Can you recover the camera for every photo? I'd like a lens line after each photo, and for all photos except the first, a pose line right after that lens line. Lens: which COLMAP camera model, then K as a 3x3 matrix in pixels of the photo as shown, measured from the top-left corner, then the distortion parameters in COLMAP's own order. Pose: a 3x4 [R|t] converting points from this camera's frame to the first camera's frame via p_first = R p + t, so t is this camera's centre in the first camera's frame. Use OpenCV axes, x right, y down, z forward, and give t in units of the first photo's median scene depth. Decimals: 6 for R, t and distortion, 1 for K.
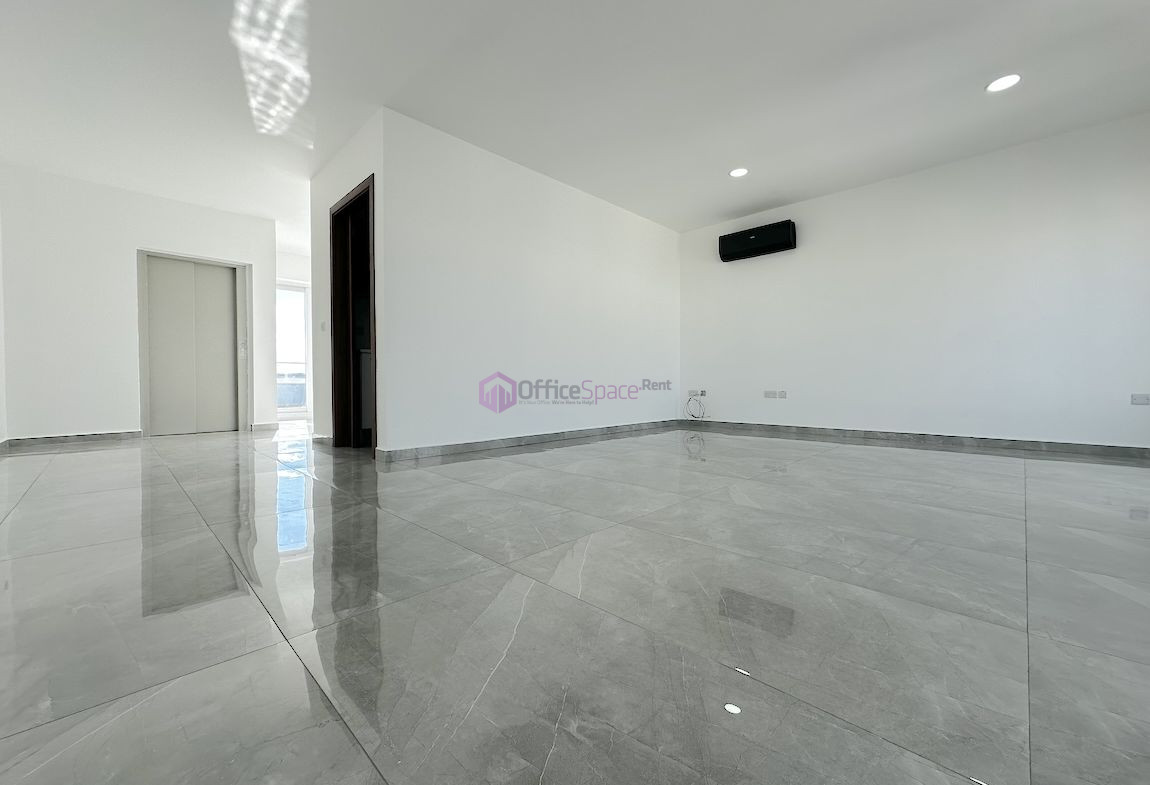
lens RADIAL K [[430.9, 0, 590.5], [0, 430.9, 386.4], [0, 0, 1]] dist [-0.000020, 0.000115]
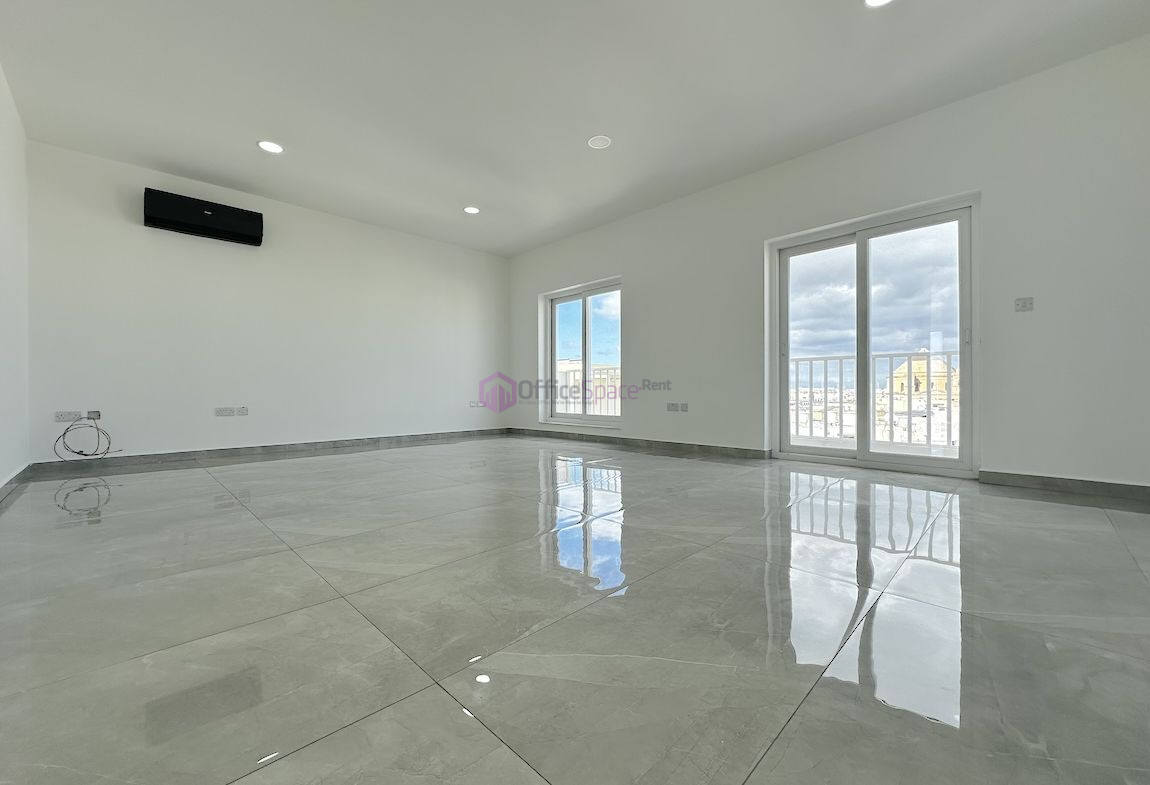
lens RADIAL K [[457.9, 0, 575.0], [0, 457.9, 392.5], [0, 0, 1]] dist [-0.000456, 0.000250]
pose [[0.020110, 0.018014, 0.999635, -0.453898], [-0.002612, 0.999835, -0.017965, -0.003229], [-0.999794, -0.002249, 0.020154, 0.396592]]
